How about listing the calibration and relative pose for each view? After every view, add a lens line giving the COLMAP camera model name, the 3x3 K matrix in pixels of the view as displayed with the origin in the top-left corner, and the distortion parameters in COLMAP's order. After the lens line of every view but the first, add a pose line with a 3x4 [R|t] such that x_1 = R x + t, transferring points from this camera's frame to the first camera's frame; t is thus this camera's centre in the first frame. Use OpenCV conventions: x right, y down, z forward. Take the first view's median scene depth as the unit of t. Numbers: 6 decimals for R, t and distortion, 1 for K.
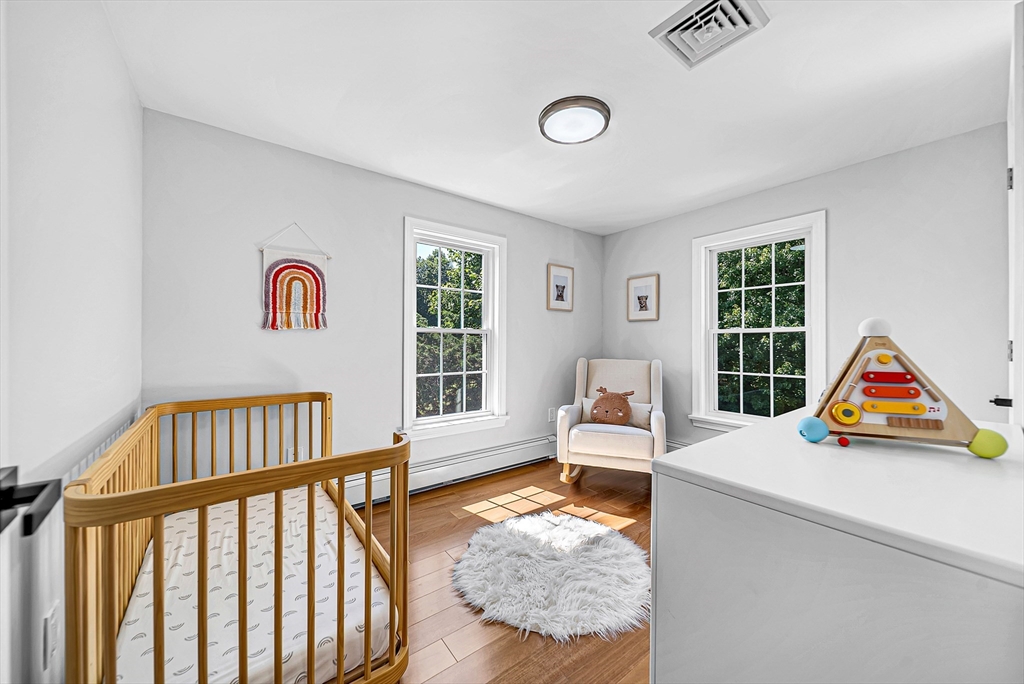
lens RADIAL K [[369.9, 0, 513.2], [0, 369.9, 345.4], [0, 0, 1]] dist [0.000098, -0.000003]
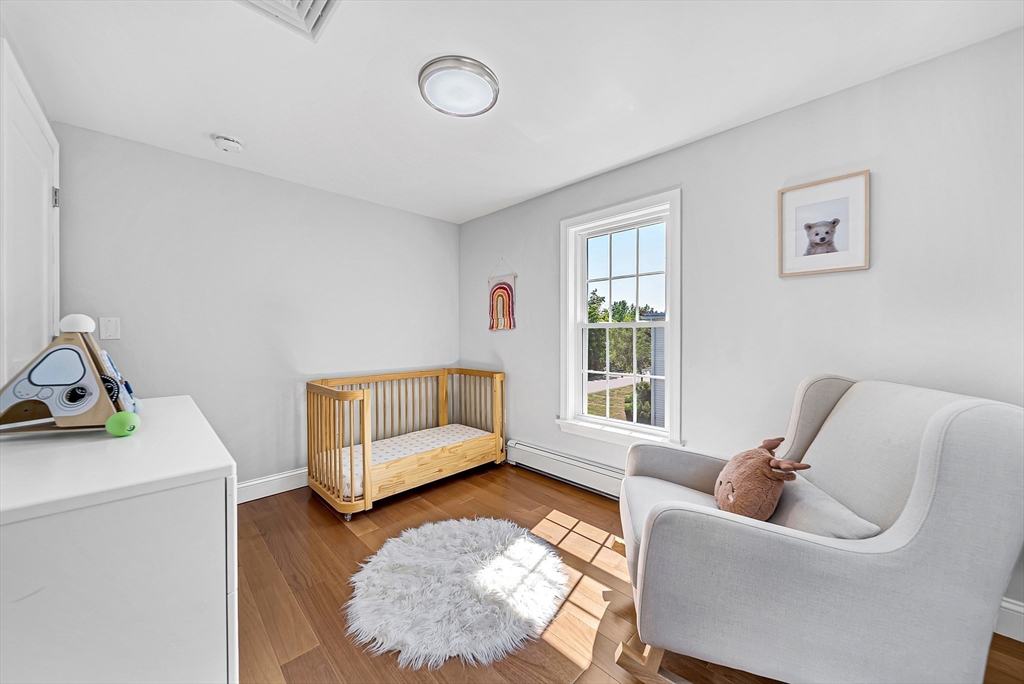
lens RADIAL K [[369.9, 0, 514.3], [0, 369.9, 336.2], [0, 0, 1]] dist [0.000098, -0.000003]
pose [[0.119838, 0.006991, -0.992769, 0.853672], [0.001896, 0.999972, 0.007270, -0.024041], [0.992792, -0.002753, 0.119822, 0.820689]]
